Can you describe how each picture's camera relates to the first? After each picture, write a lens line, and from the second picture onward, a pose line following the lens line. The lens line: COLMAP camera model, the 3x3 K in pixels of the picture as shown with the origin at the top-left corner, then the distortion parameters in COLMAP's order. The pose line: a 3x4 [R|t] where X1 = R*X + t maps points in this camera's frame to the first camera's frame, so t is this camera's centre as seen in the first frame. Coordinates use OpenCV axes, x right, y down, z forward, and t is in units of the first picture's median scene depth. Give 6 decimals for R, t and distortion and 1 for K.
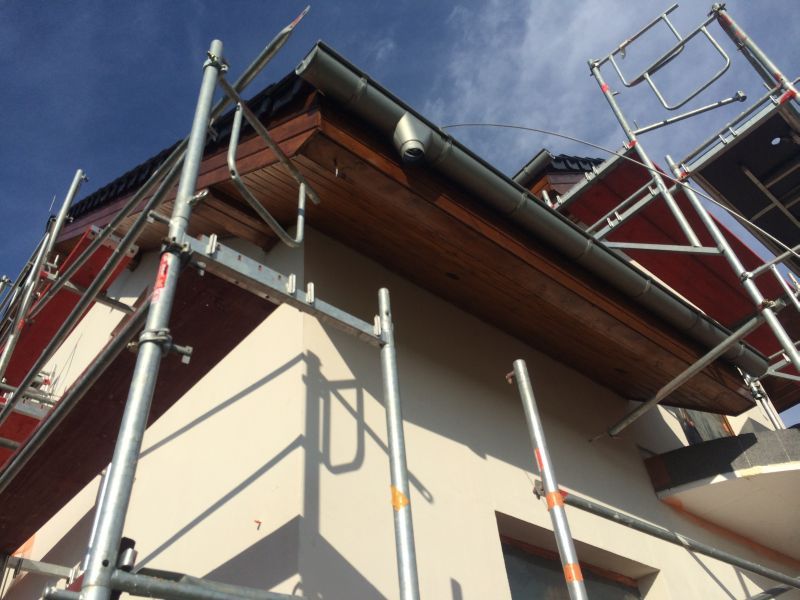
lens RADIAL K [[685.6, 0, 402.8], [0, 685.6, 297.7], [0, 0, 1]] dist [0.070459, -0.102128]
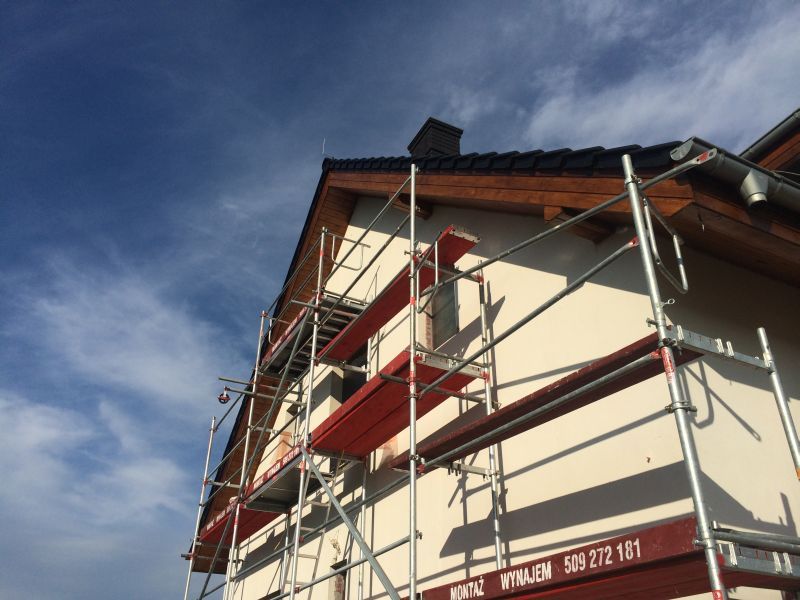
lens RADIAL K [[685.6, 0, 398.4], [0, 685.6, 302.0], [0, 0, 1]] dist [0.070459, -0.102128]
pose [[0.966721, -0.035735, -0.253323, -0.325730], [0.088561, 0.975719, 0.200324, -0.352440], [0.240014, -0.216092, 0.946413, -0.488481]]
